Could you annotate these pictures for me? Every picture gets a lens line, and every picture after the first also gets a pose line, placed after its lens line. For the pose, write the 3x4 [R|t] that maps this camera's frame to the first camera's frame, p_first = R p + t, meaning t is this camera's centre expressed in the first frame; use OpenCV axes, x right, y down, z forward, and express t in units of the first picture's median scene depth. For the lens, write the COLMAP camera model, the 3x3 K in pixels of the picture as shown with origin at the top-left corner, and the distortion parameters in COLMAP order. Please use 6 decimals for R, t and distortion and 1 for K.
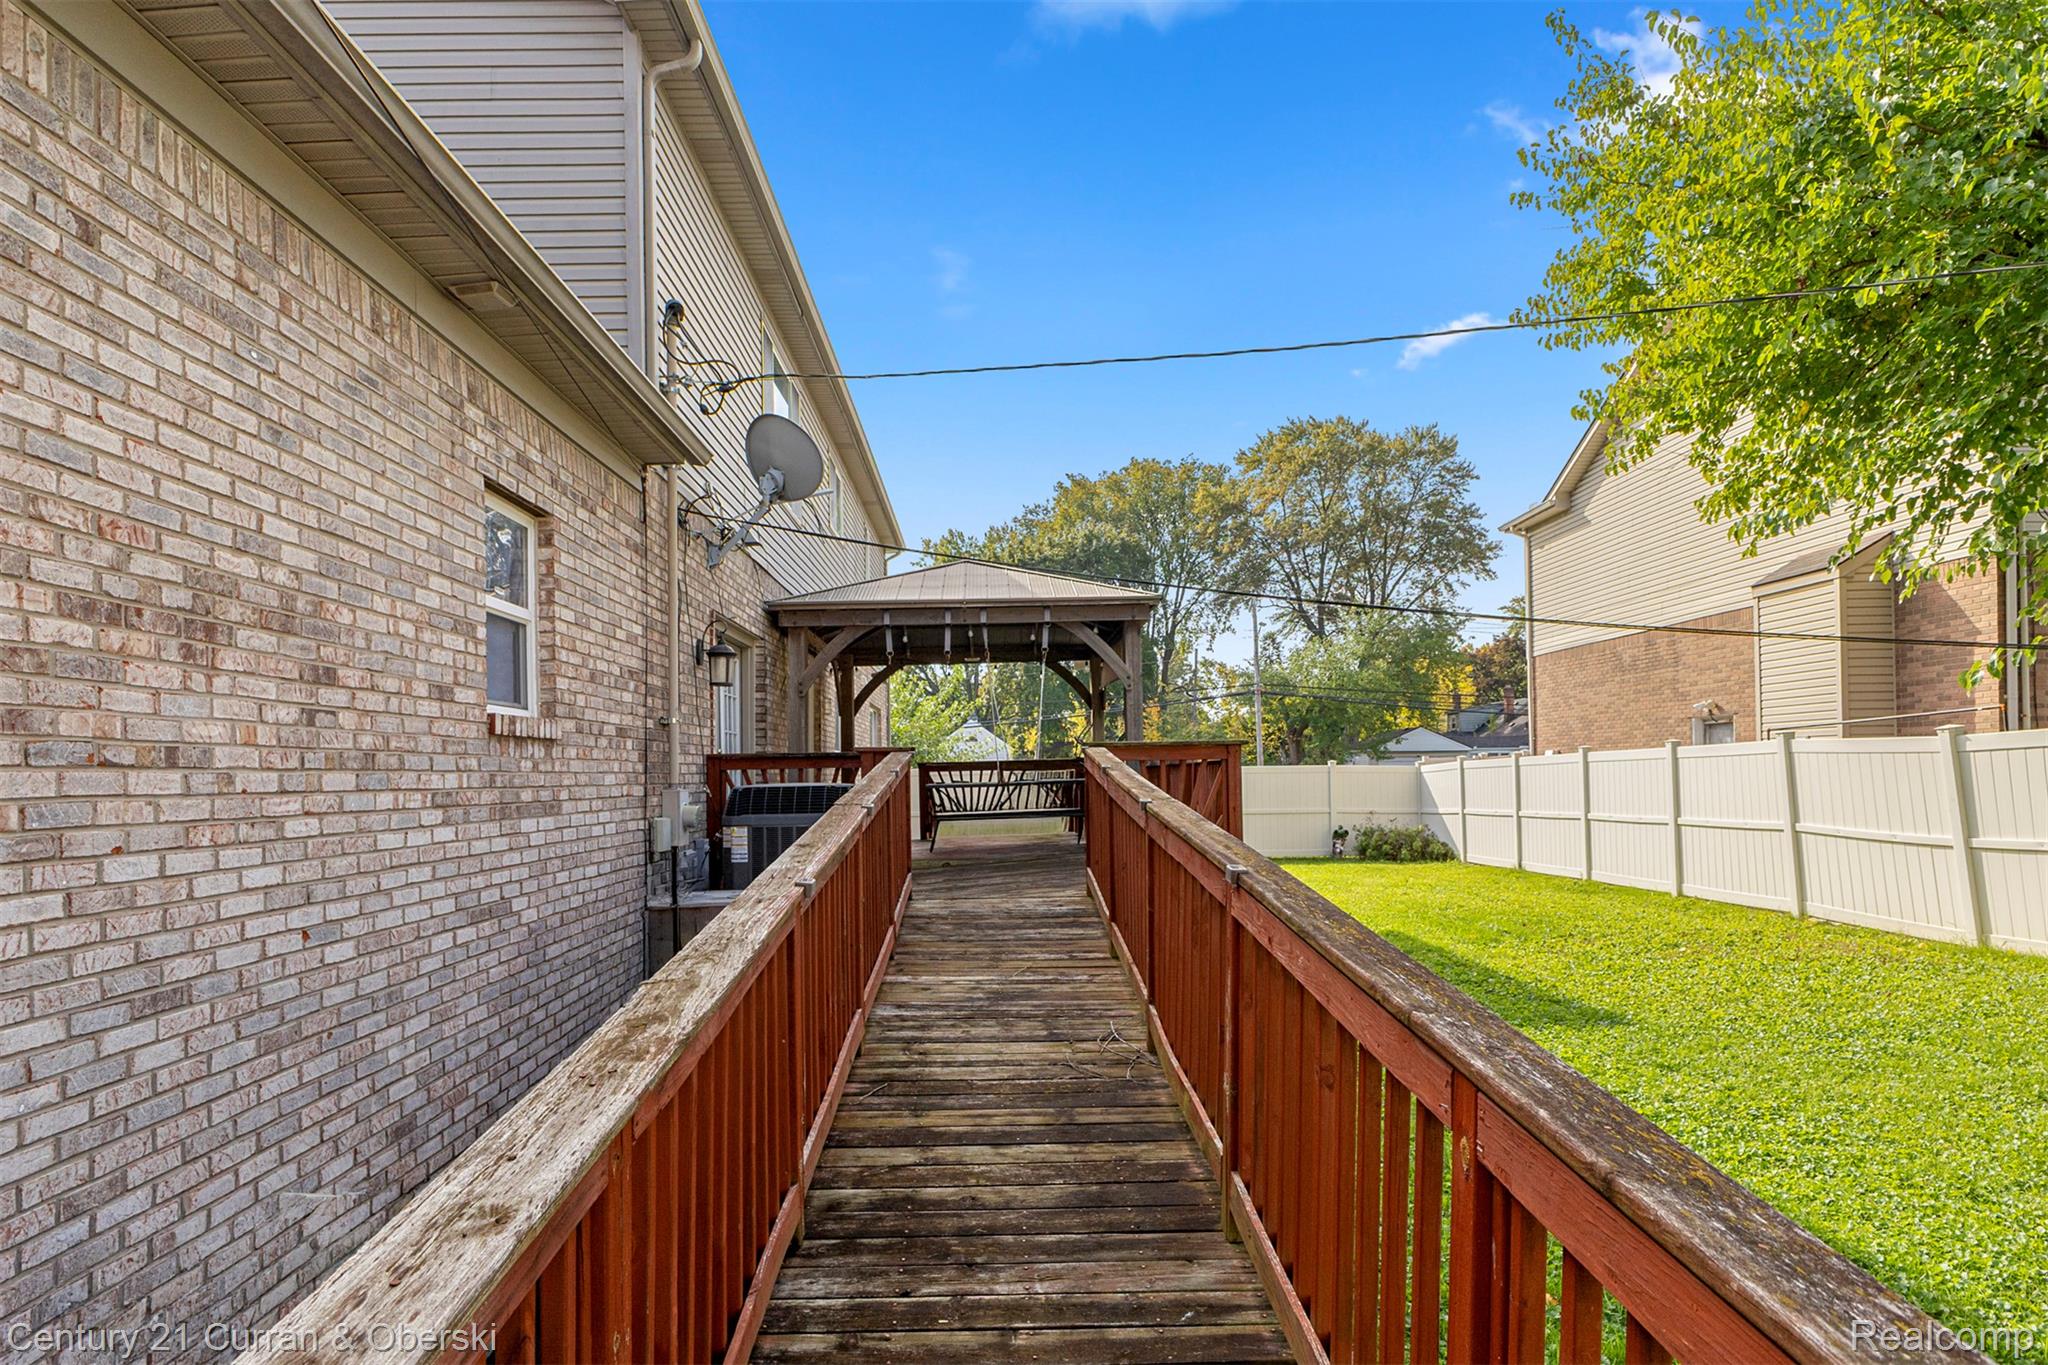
lens RADIAL K [[1143.6, 0, 1020.6], [0, 1143.6, 762.2], [0, 0, 1]] dist [-0.021881, 0.001018]
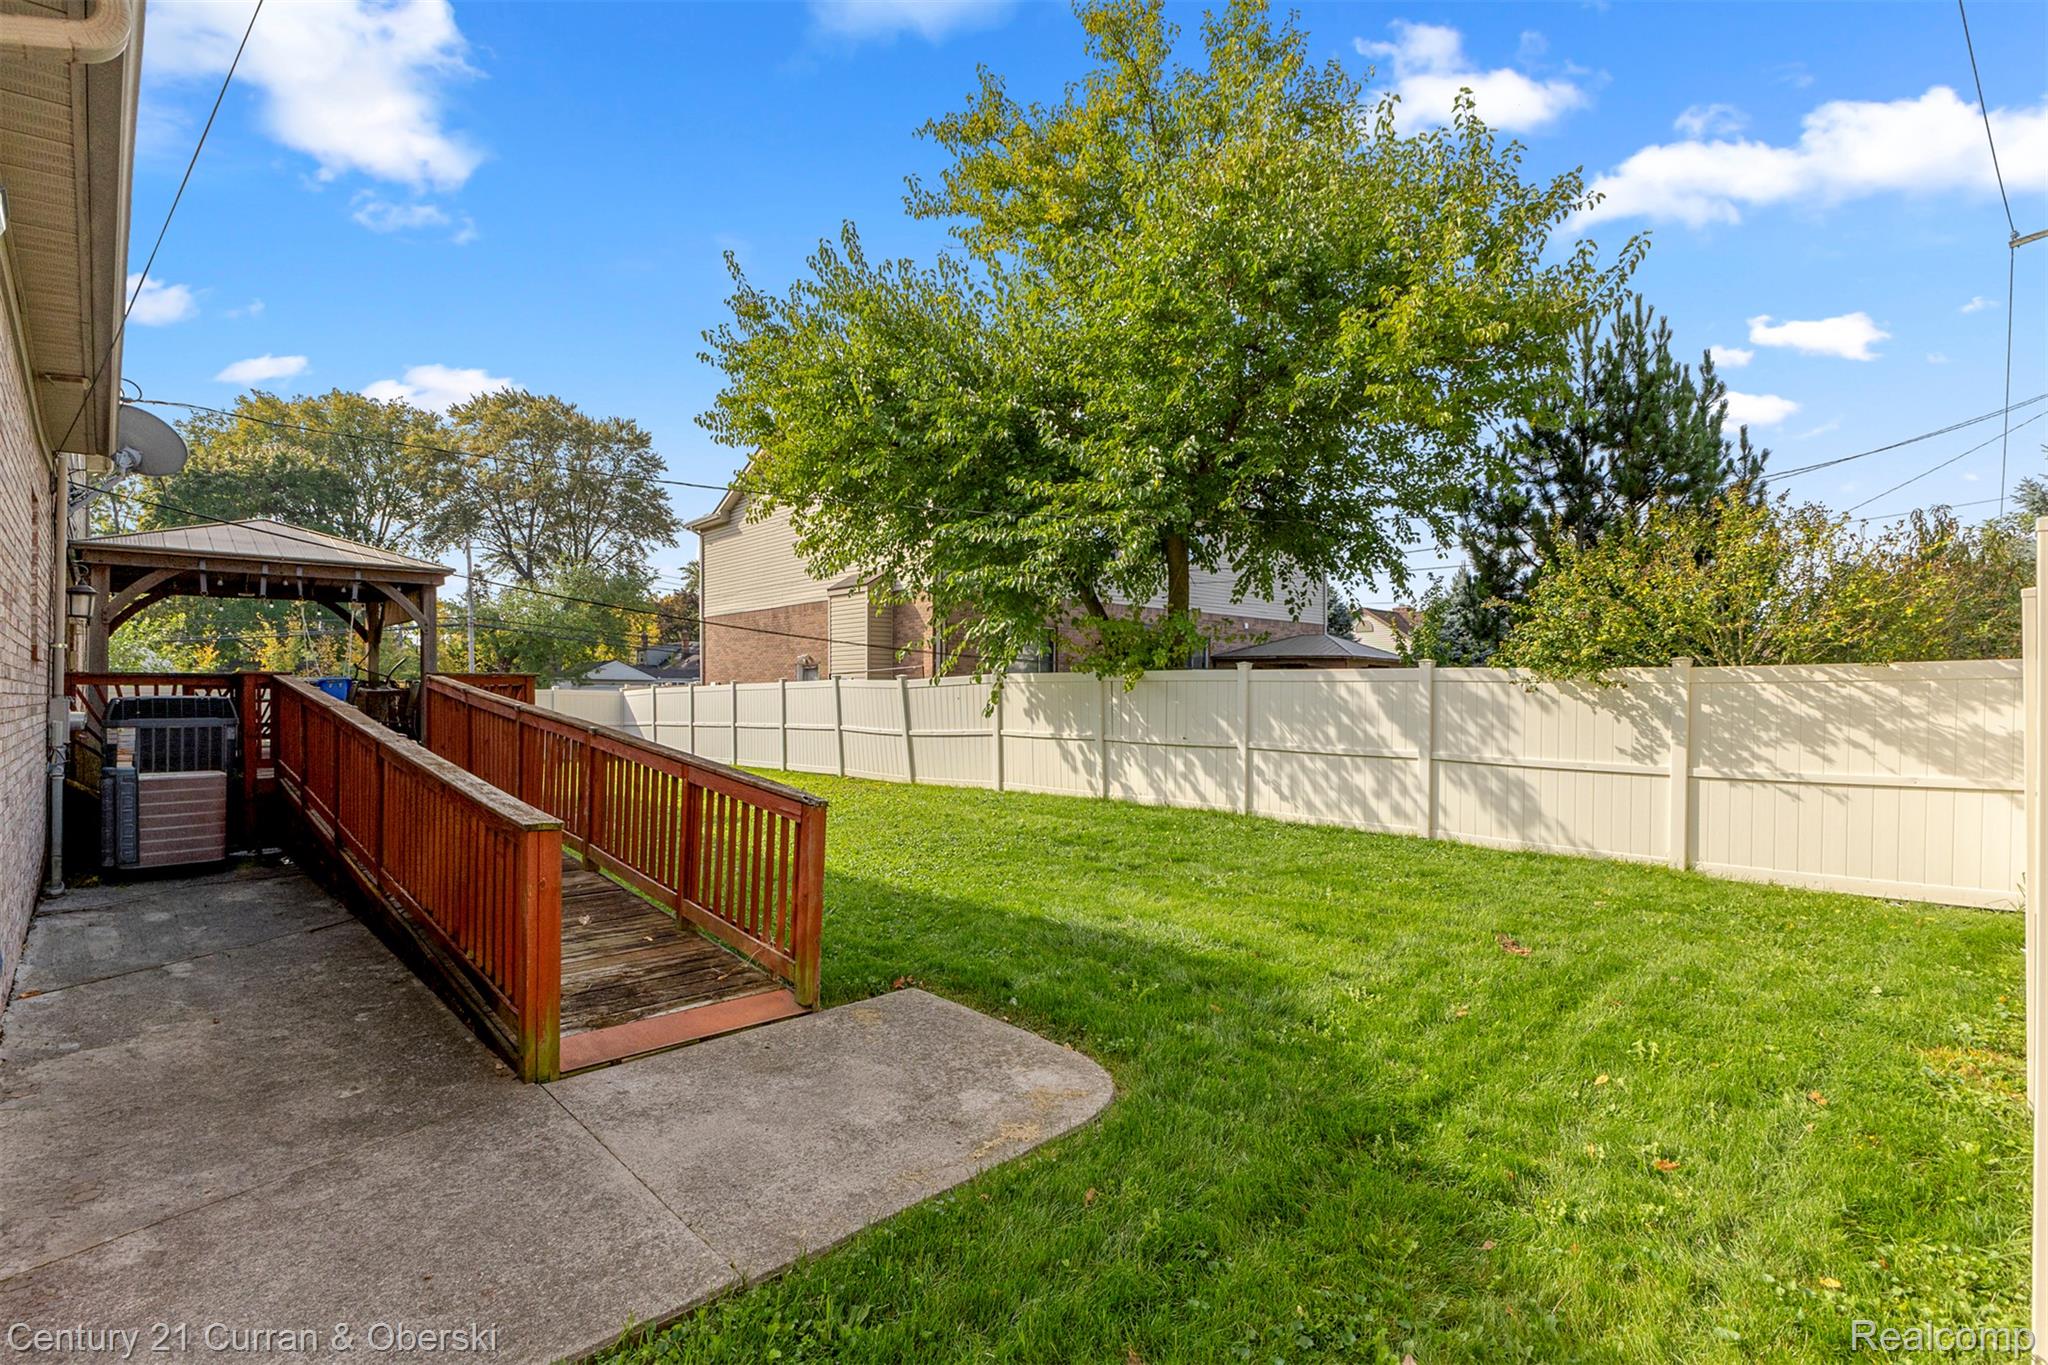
lens RADIAL K [[959.8, 0, 1009.9], [0, 959.8, 687.5], [0, 0, 1]] dist [0.013843, 0.000261]
pose [[0.743664, 0.019168, 0.668278, -0.029377], [-0.018186, 0.999799, -0.008440, 0.000083], [-0.668306, -0.005877, 0.743863, -0.066339]]
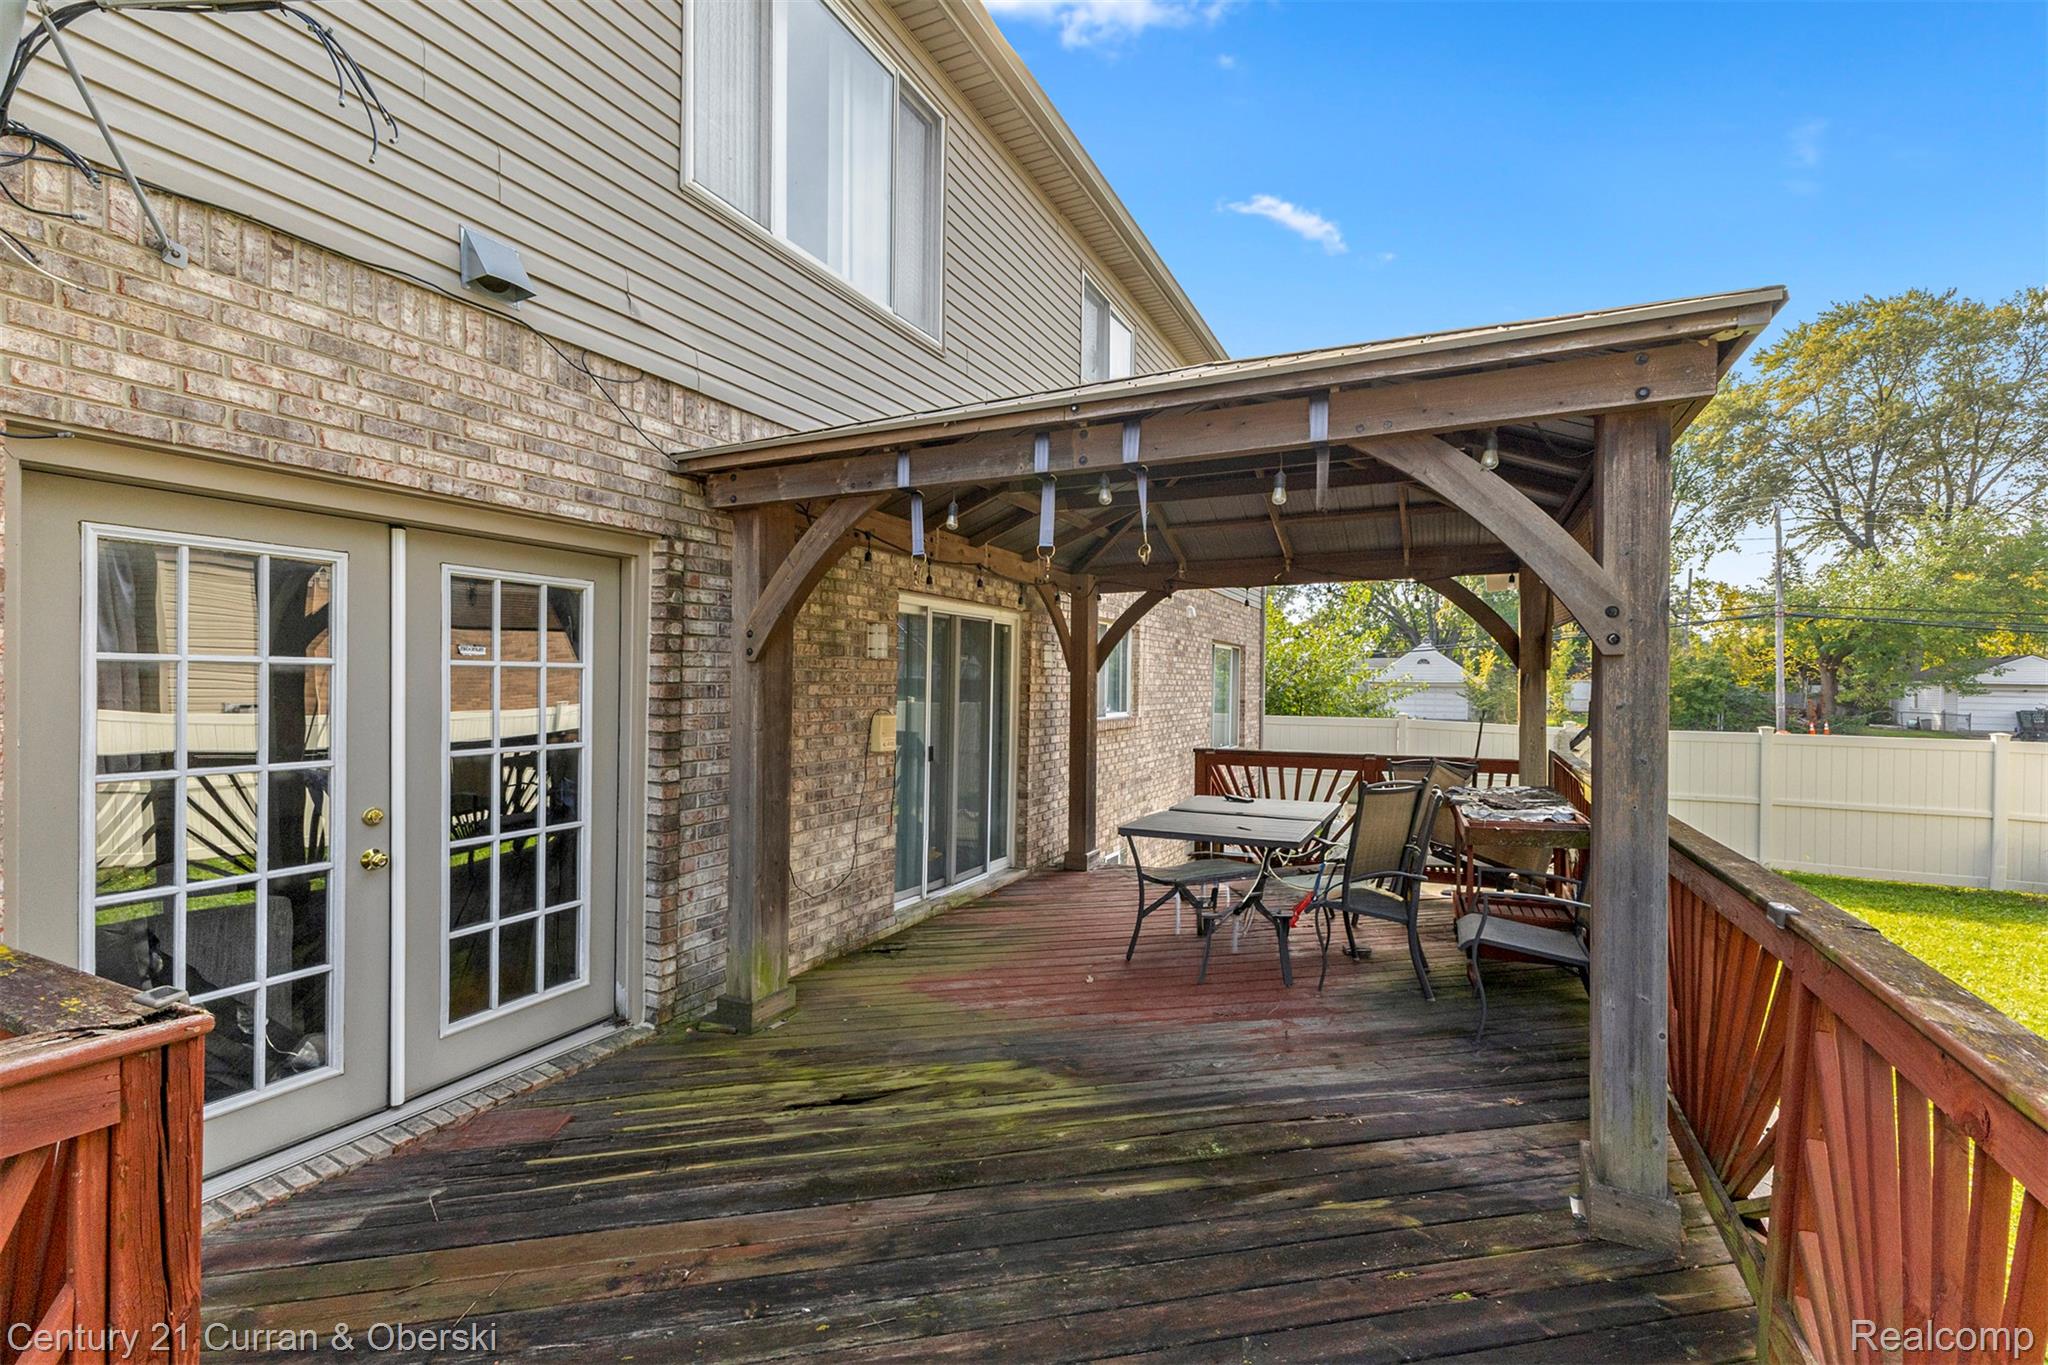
lens RADIAL K [[833.5, 0, 1024.0], [0, 833.5, 682.5], [0, 0, 1]] dist [-0.000460, -0.004425]
pose [[0.872180, 0.029942, -0.488268, 0.012211], [-0.020667, 0.999489, 0.024374, -0.010340], [0.488748, -0.011167, 0.872354, 0.133905]]
